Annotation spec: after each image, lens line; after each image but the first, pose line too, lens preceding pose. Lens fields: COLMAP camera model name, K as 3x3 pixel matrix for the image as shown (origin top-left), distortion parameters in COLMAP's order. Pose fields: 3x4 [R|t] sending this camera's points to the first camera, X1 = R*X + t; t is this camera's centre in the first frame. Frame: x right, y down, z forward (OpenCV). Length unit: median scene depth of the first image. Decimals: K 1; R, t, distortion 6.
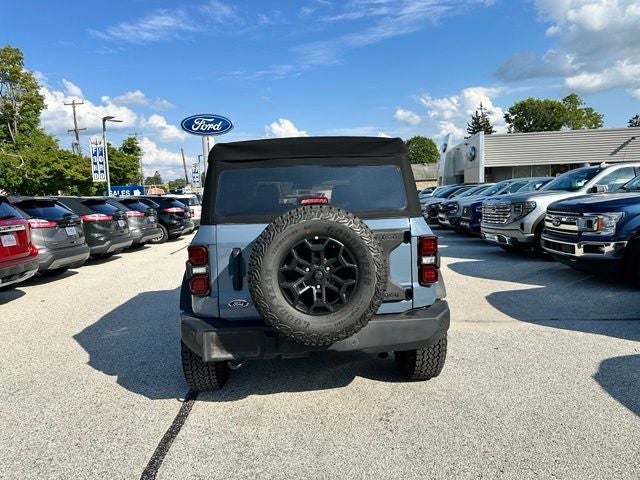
lens RADIAL K [[457.3, 0, 319.9], [0, 457.3, 235.5], [0, 0, 1]] dist [0.054078, -0.078786]
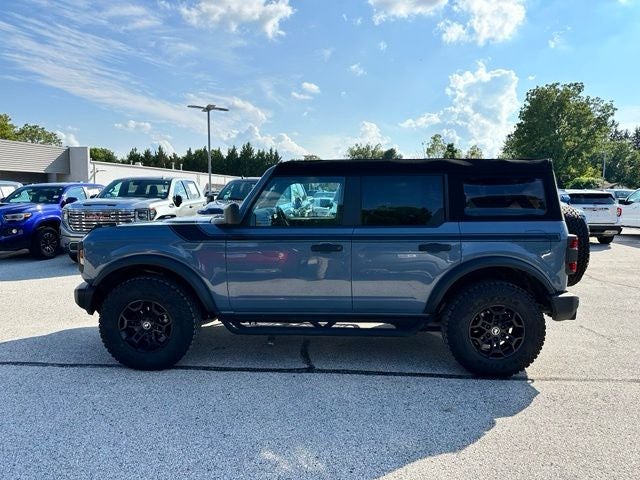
lens RADIAL K [[444.6, 0, 312.2], [0, 444.6, 241.1], [0, 0, 1]] dist [0.081457, -0.112676]
pose [[0.090794, -0.074214, 0.993101, -1.590296], [0.078217, 0.994670, 0.067180, -0.105306], [-0.992793, 0.071578, 0.096115, 1.582531]]
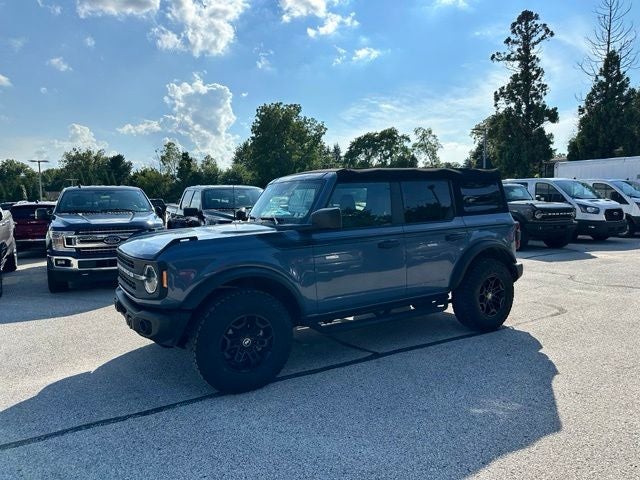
lens RADIAL K [[449.4, 0, 309.2], [0, 449.4, 250.2], [0, 0, 1]] dist [0.077811, -0.102016]
pose [[-0.464934, -0.055689, 0.883592, -1.497938], [0.114499, 0.985856, 0.122382, -0.185998], [-0.877910, 0.158070, -0.451982, 2.549084]]
